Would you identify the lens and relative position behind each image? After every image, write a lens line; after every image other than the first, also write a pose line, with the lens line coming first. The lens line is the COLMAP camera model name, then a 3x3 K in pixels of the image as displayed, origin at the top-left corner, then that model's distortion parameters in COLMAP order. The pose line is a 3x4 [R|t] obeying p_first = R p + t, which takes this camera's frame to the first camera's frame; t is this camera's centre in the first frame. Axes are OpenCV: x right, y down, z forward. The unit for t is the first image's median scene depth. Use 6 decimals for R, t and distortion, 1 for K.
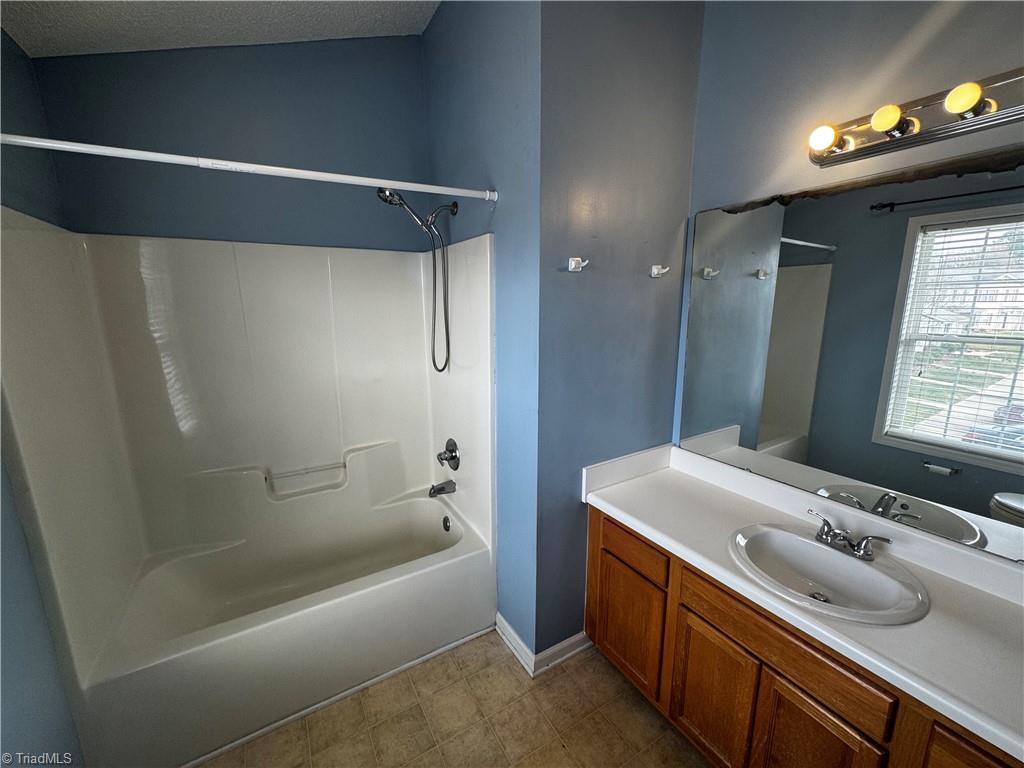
lens RADIAL K [[407.2, 0, 512.7], [0, 407.2, 383.8], [0, 0, 1]] dist [-0.010125, 0.000187]
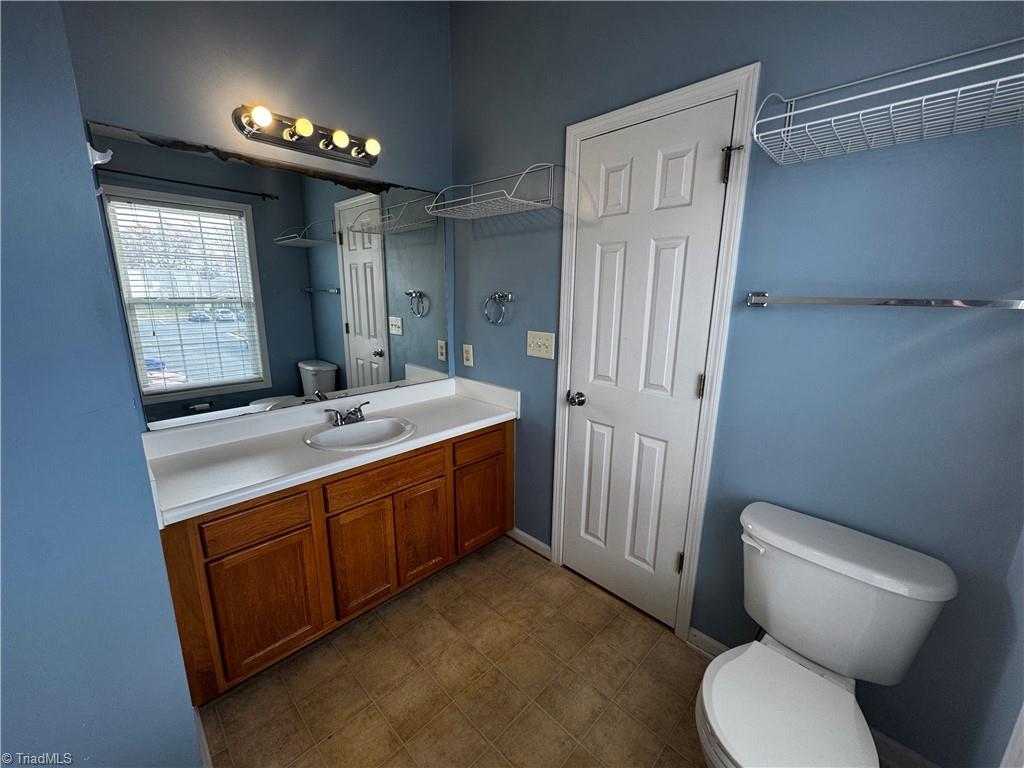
lens RADIAL K [[407.2, 0, 517.7], [0, 407.2, 385.5], [0, 0, 1]] dist [-0.010125, 0.000187]
pose [[-0.264144, -0.212362, 0.940814, -0.682307], [0.174182, 0.948916, 0.263094, -0.014434], [-0.948625, 0.233367, -0.213661, 0.623237]]
